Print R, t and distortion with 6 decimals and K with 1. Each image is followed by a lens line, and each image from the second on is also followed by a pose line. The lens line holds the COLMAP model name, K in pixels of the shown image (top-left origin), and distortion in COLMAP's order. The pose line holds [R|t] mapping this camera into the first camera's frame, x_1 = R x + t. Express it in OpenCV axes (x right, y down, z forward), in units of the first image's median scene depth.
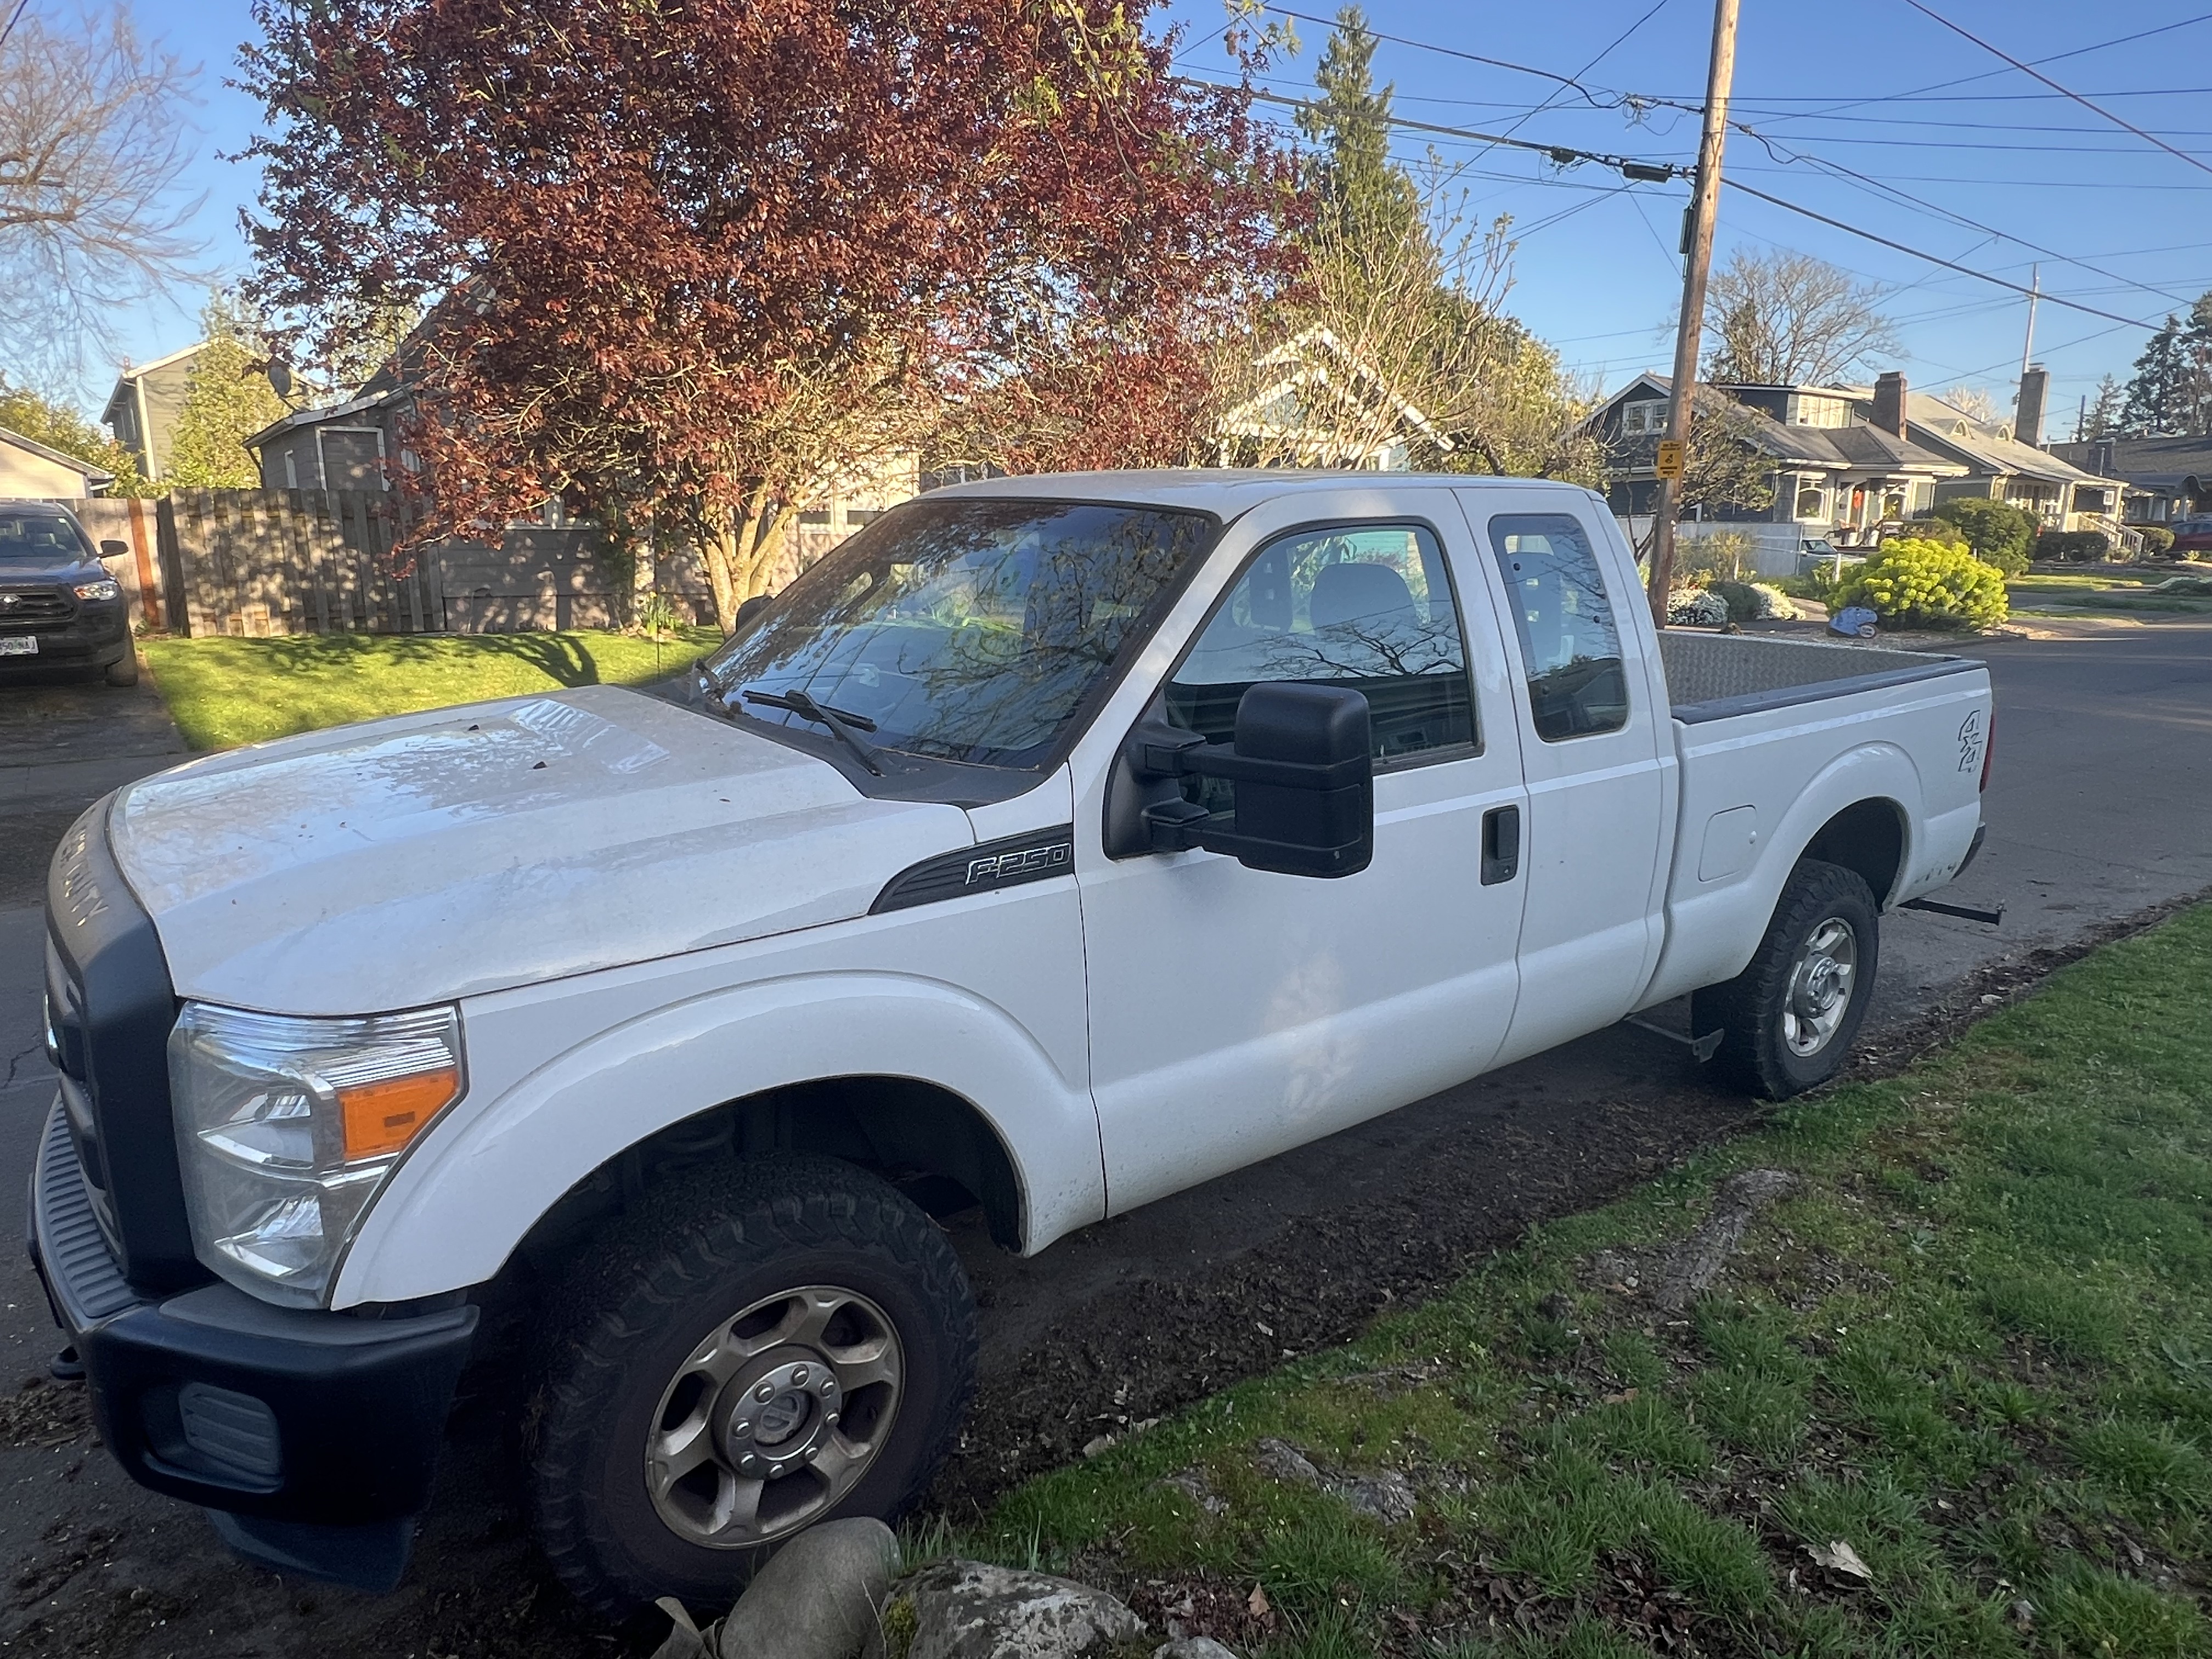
lens RADIAL K [[1367.1, 0, 1106.0], [0, 1367.1, 829.5], [0, 0, 1]] dist [0.024421, 0.000710]
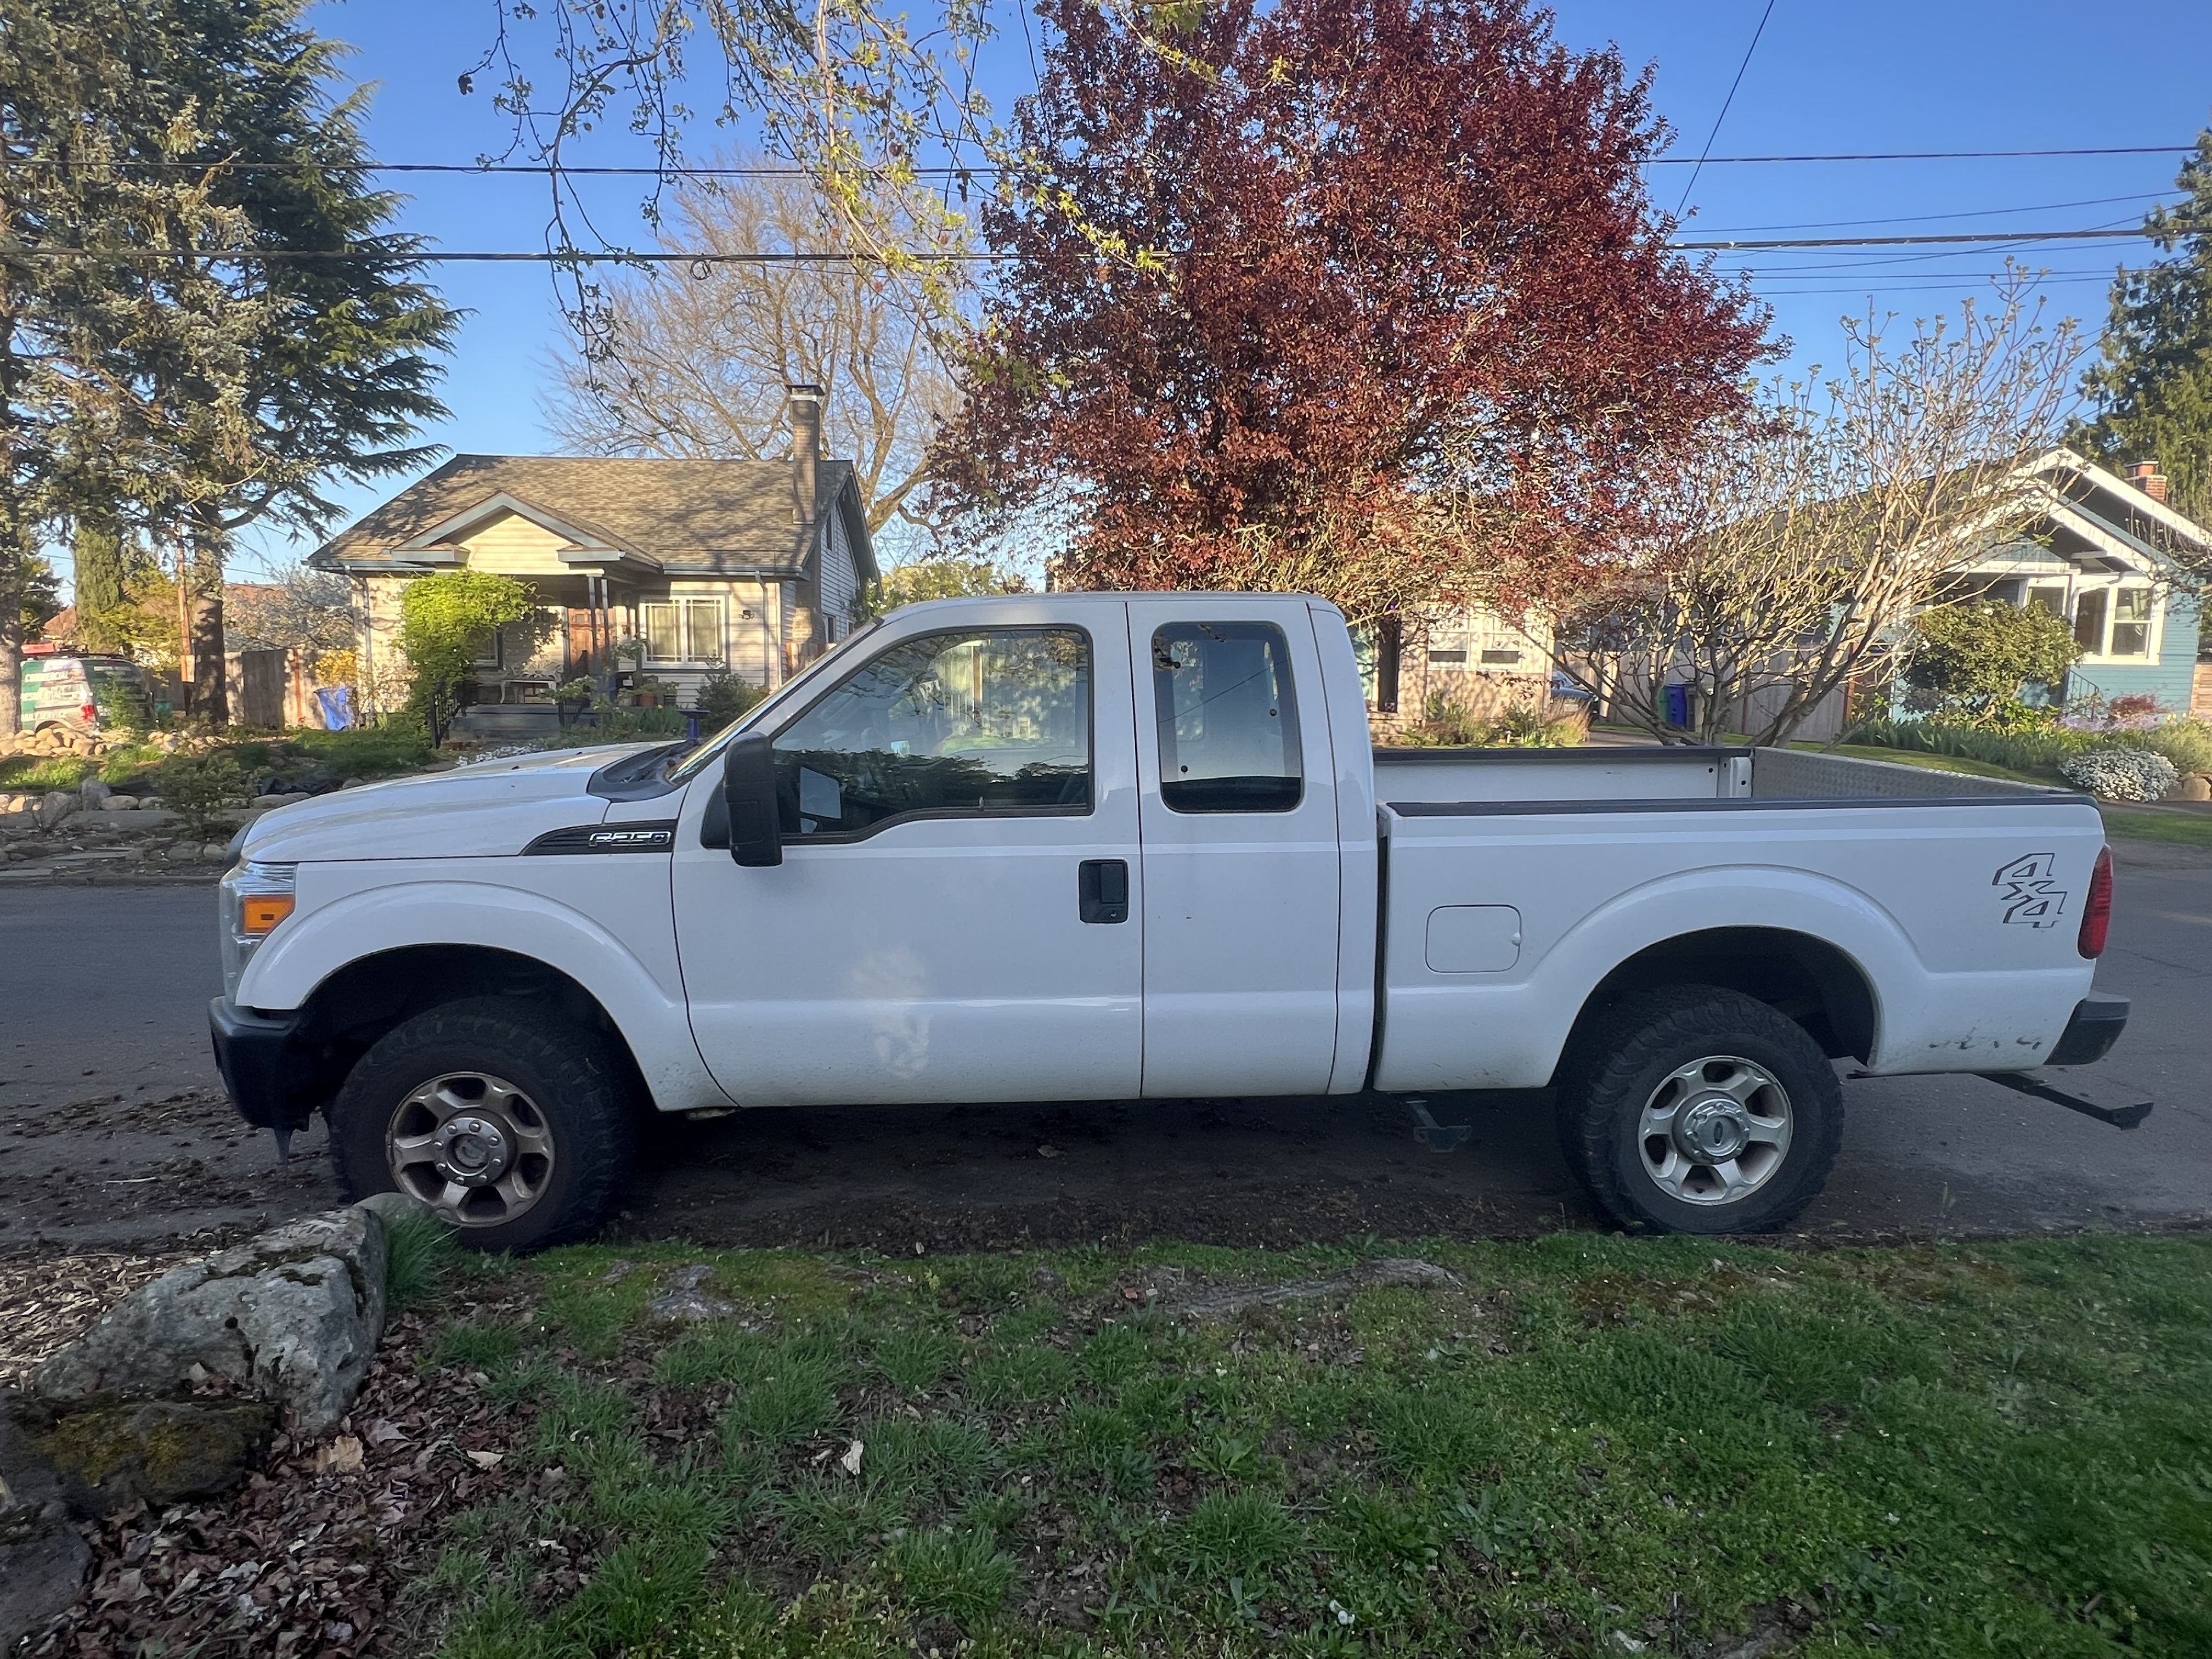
lens RADIAL K [[1155.7, 0, 1106.0], [0, 1155.7, 829.5], [0, 0, 1]] dist [0.013493, -0.001171]
pose [[0.817101, 0.080110, -0.570901, 0.850348], [-0.126144, 0.991145, -0.041464, -0.000927], [0.562524, 0.105896, 0.819971, 0.165530]]
